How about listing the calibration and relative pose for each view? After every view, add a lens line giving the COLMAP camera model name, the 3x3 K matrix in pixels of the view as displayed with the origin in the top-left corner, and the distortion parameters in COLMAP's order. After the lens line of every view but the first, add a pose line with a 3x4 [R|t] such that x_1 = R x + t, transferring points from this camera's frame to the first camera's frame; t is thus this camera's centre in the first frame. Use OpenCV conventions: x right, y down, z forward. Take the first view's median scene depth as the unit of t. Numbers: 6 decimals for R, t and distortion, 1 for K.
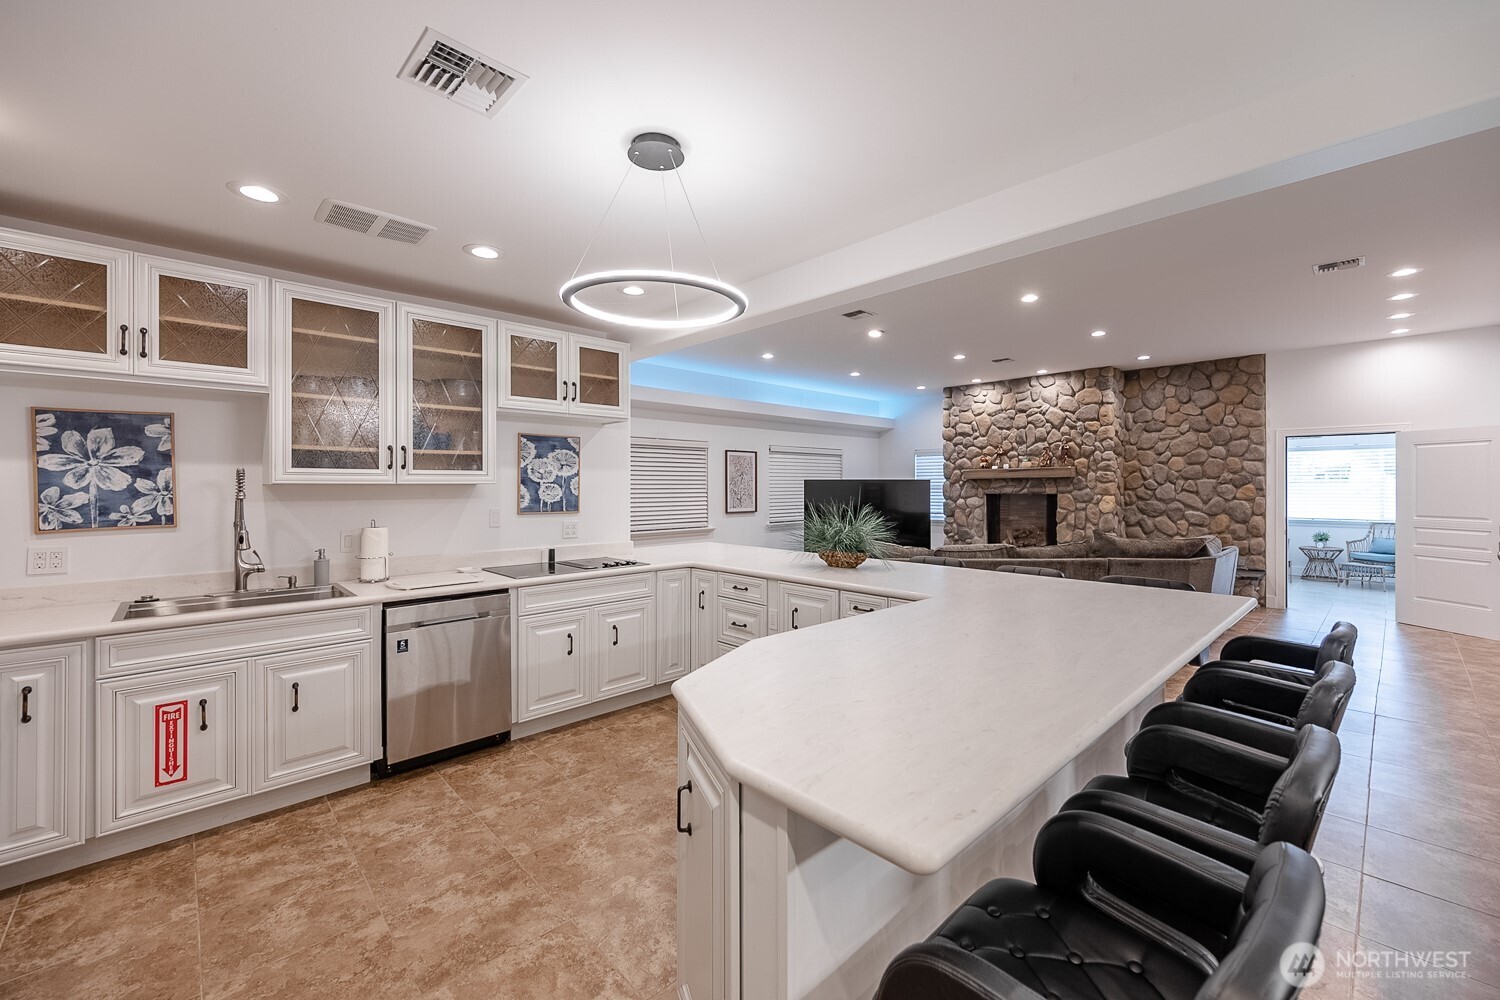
lens RADIAL K [[608.4, 0, 739.7], [0, 608.4, 484.2], [0, 0, 1]] dist [-0.000367, 0.000793]
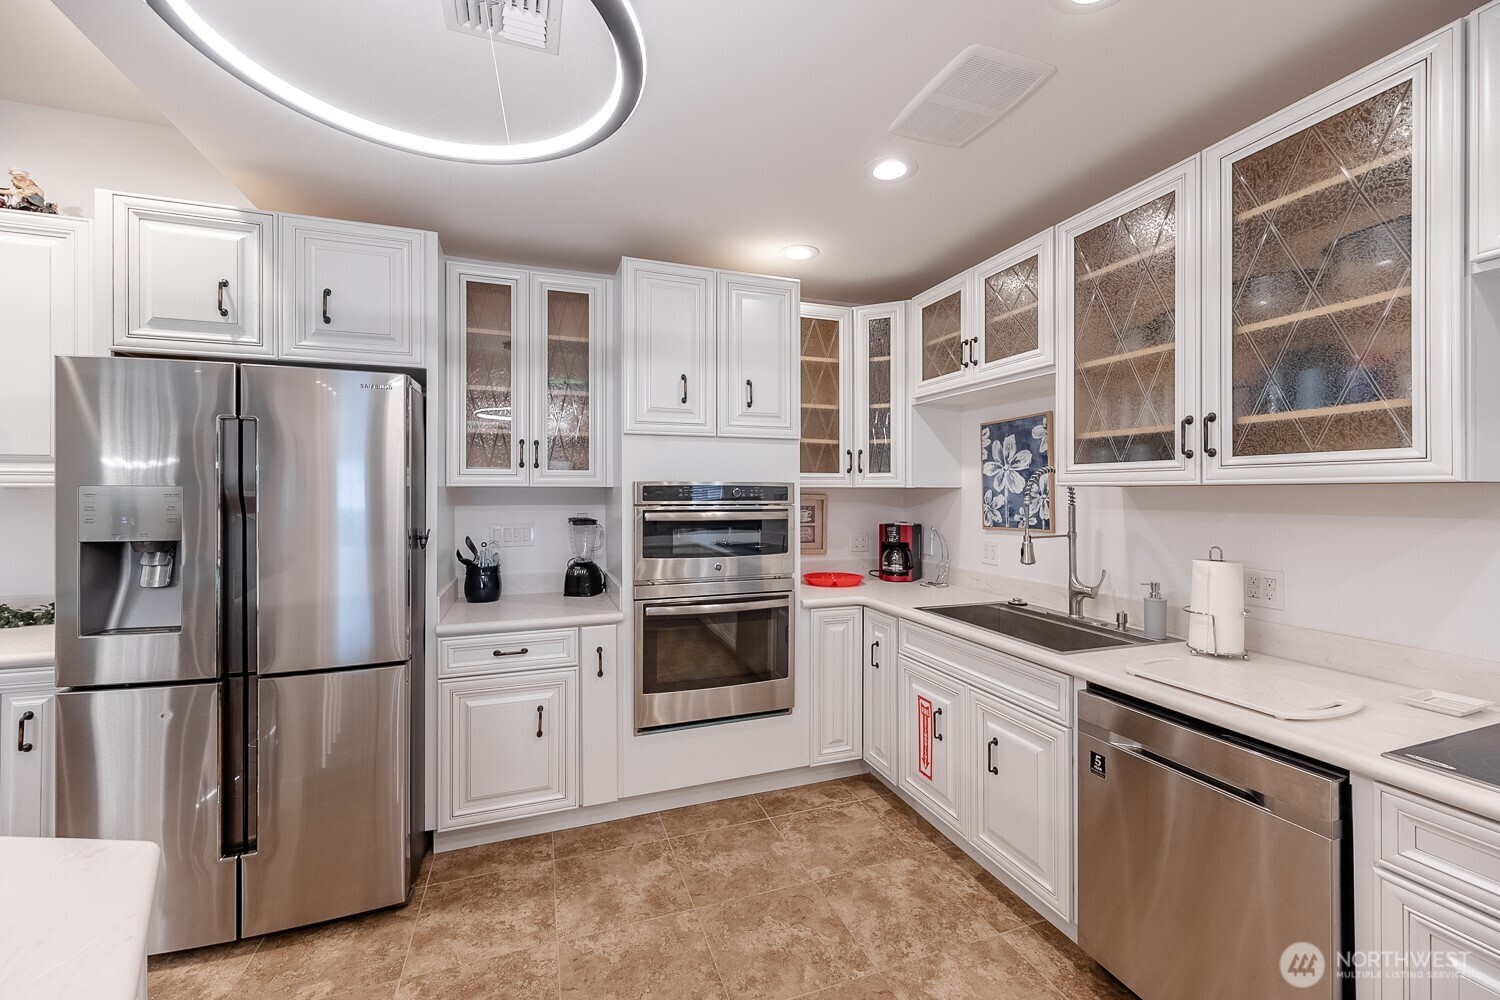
lens RADIAL K [[608.4, 0, 763.5], [0, 608.4, 488.5], [0, 0, 1]] dist [-0.000367, 0.000793]
pose [[-0.387266, -0.000156, -0.921968, 0.075238], [0.007064, 0.999970, -0.003136, 0.001503], [0.921941, -0.007728, -0.387253, 0.670087]]
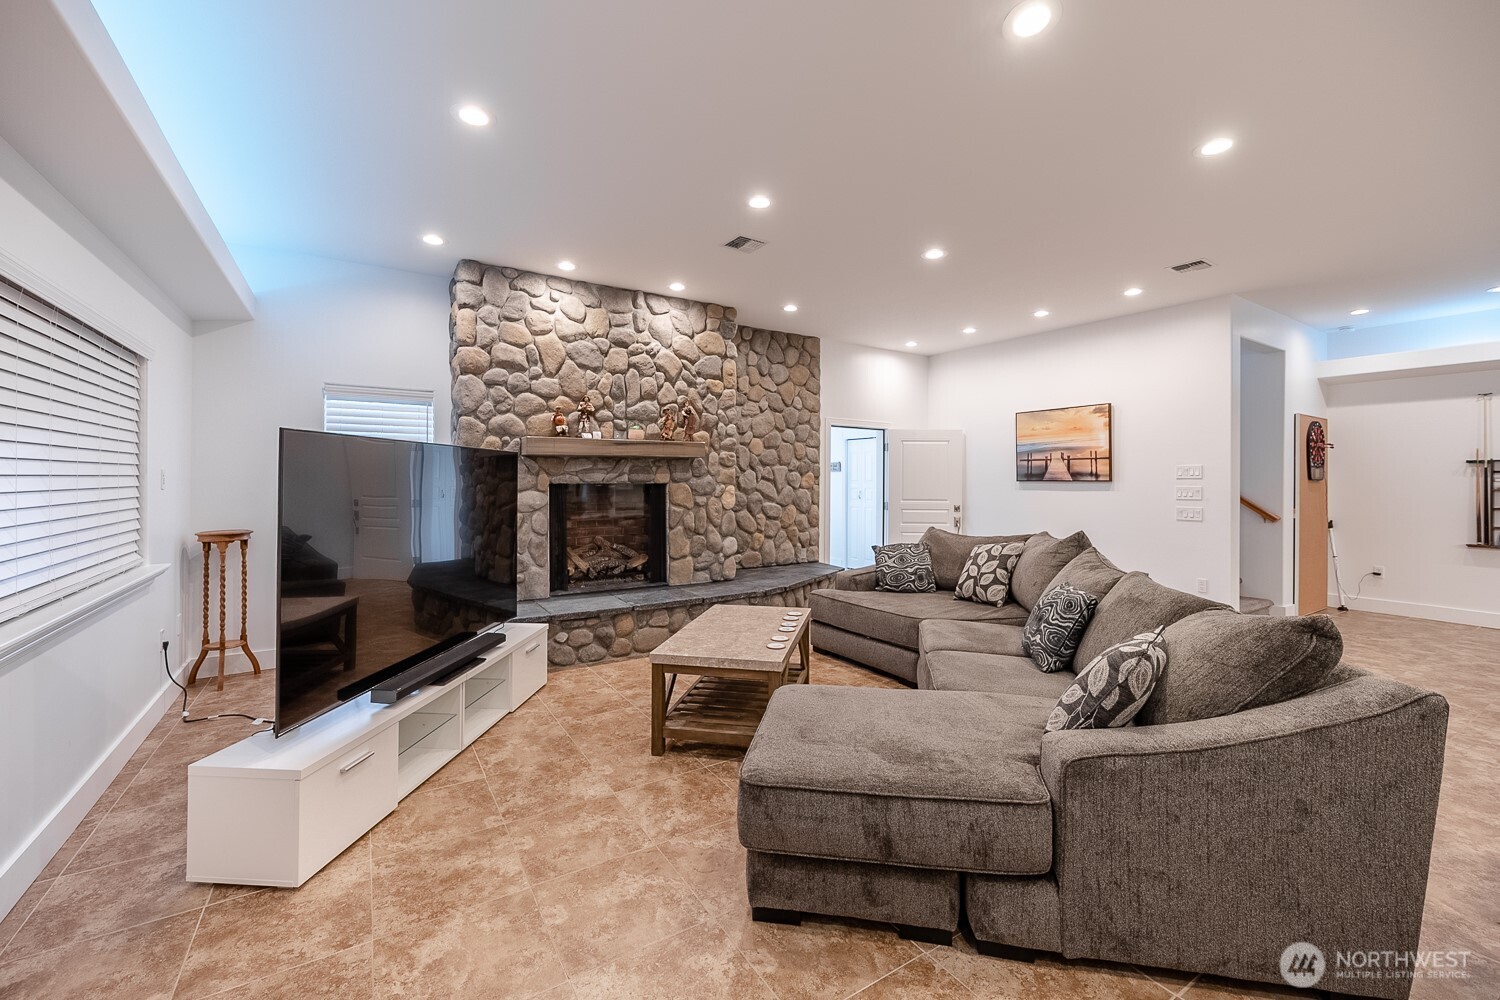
lens RADIAL K [[608.4, 0, 748.7], [0, 608.4, 479.2], [0, 0, 1]] dist [-0.000367, 0.000793]
pose [[0.172910, 0.003137, 0.984933, -0.209356], [-0.008621, 0.999961, -0.001671, 0.024453], [-0.984900, -0.008202, 0.172930, 1.650789]]
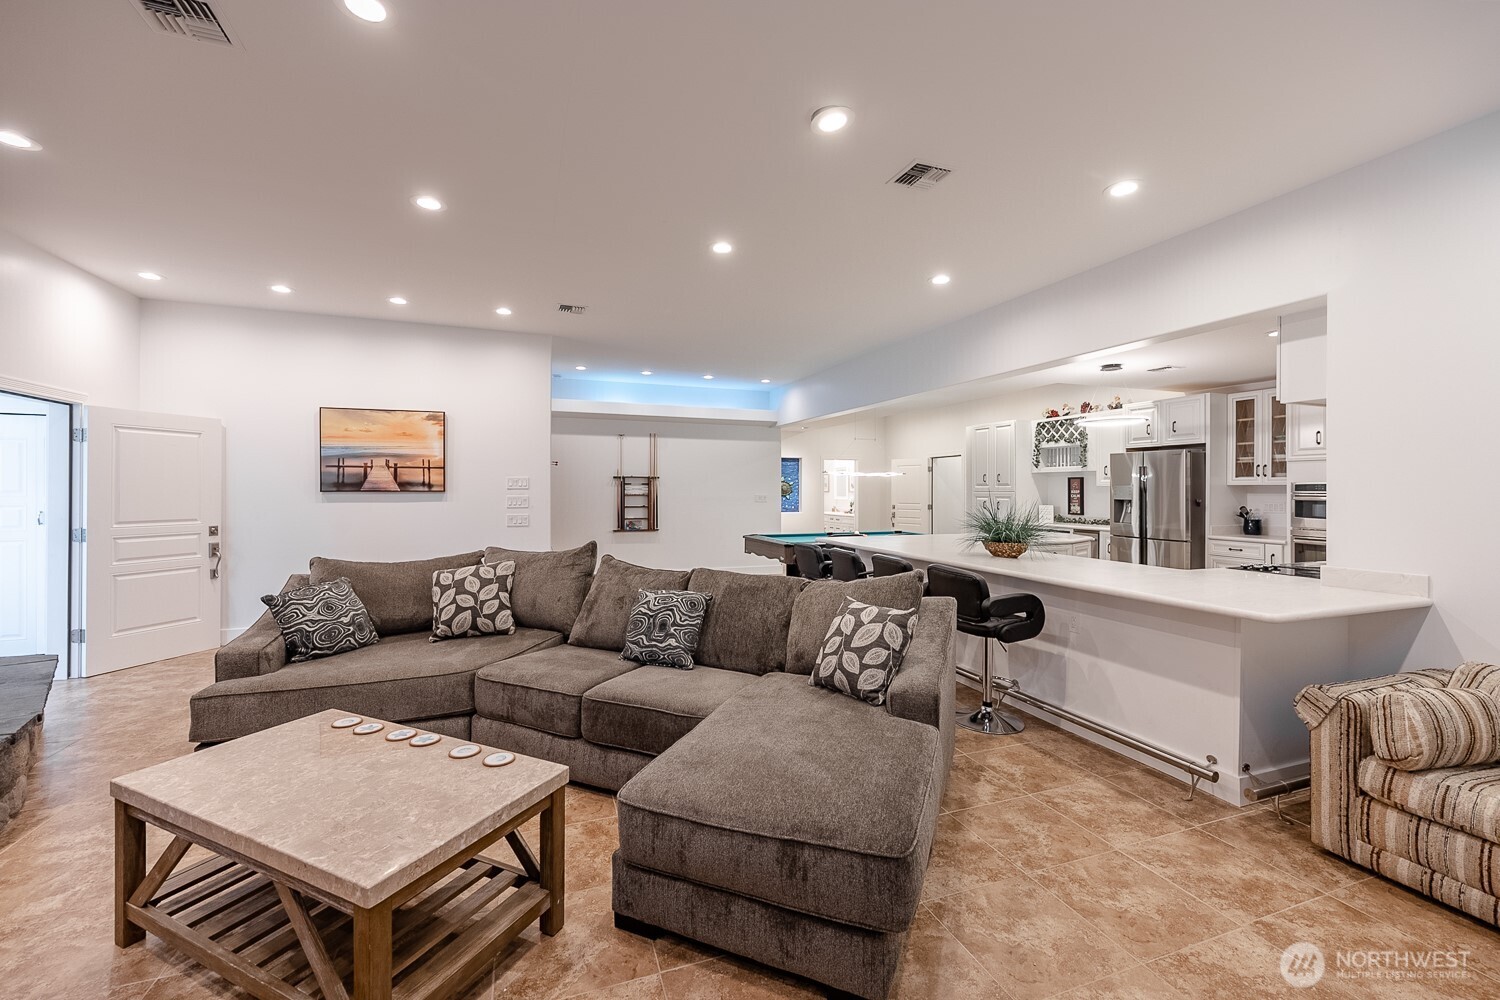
lens RADIAL K [[608.4, 0, 756.4], [0, 608.4, 490.4], [0, 0, 1]] dist [-0.000367, 0.000793]
pose [[-0.925492, -0.002799, 0.378757, 0.159619], [-0.003662, 0.999992, -0.001559, 0.016402], [-0.378750, -0.002830, -0.925495, 2.103666]]
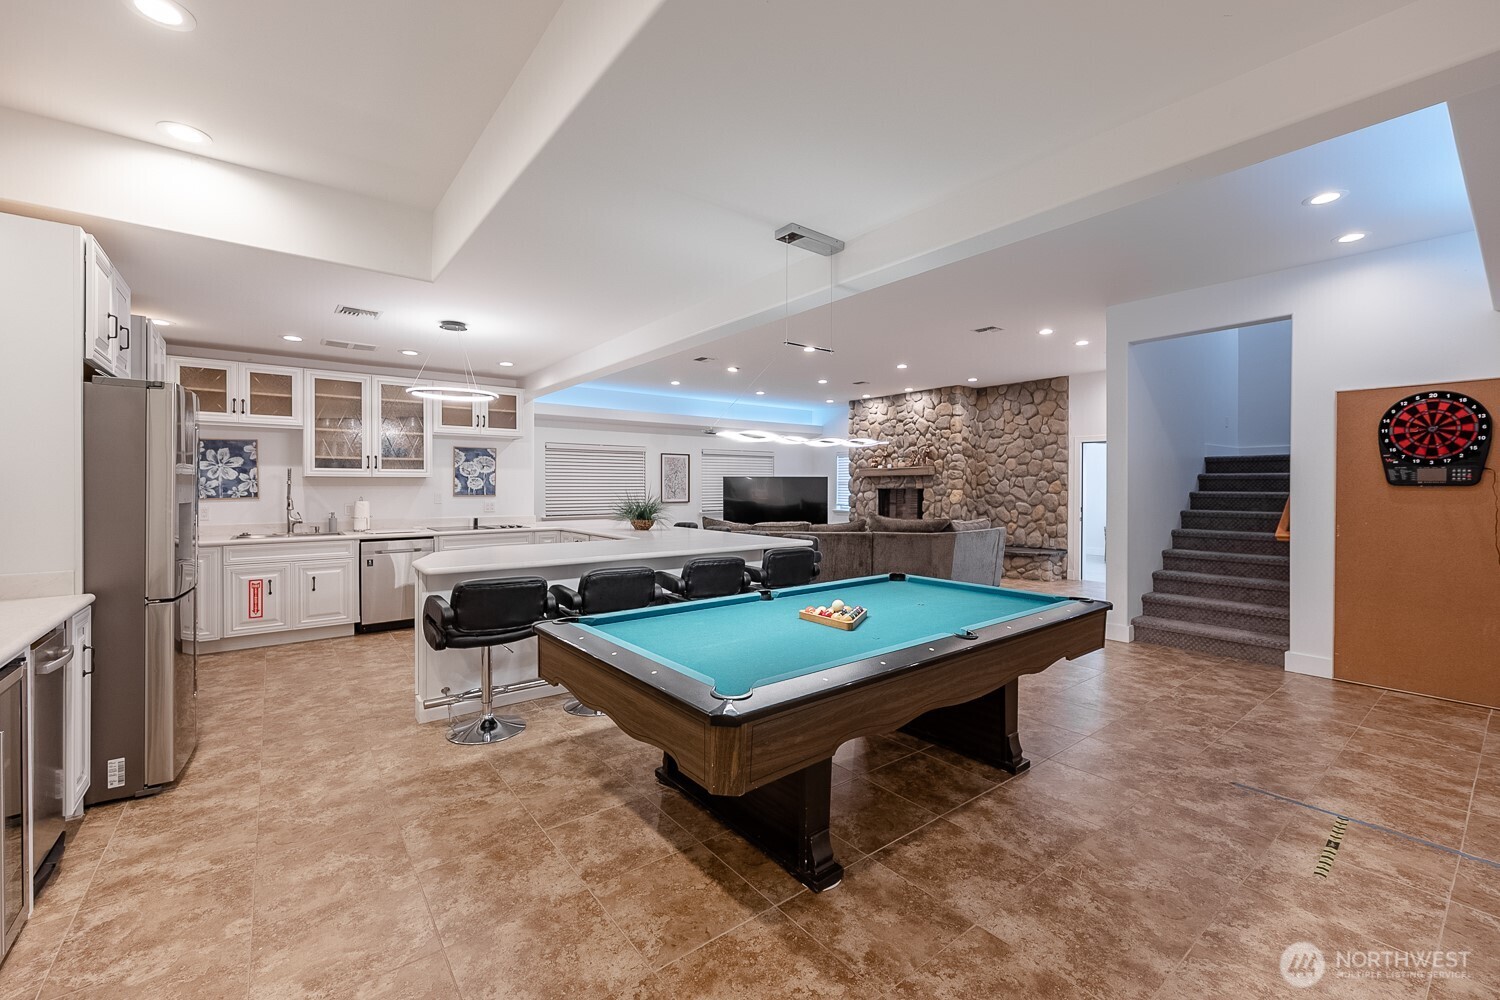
lens RADIAL K [[608.4, 0, 733.5], [0, 608.4, 488.6], [0, 0, 1]] dist [-0.000367, 0.000793]
pose [[0.995041, 0.003845, -0.099391, 0.536660], [-0.002907, 0.999950, 0.009586, 0.010963], [0.099422, -0.009249, 0.995002, -0.541618]]
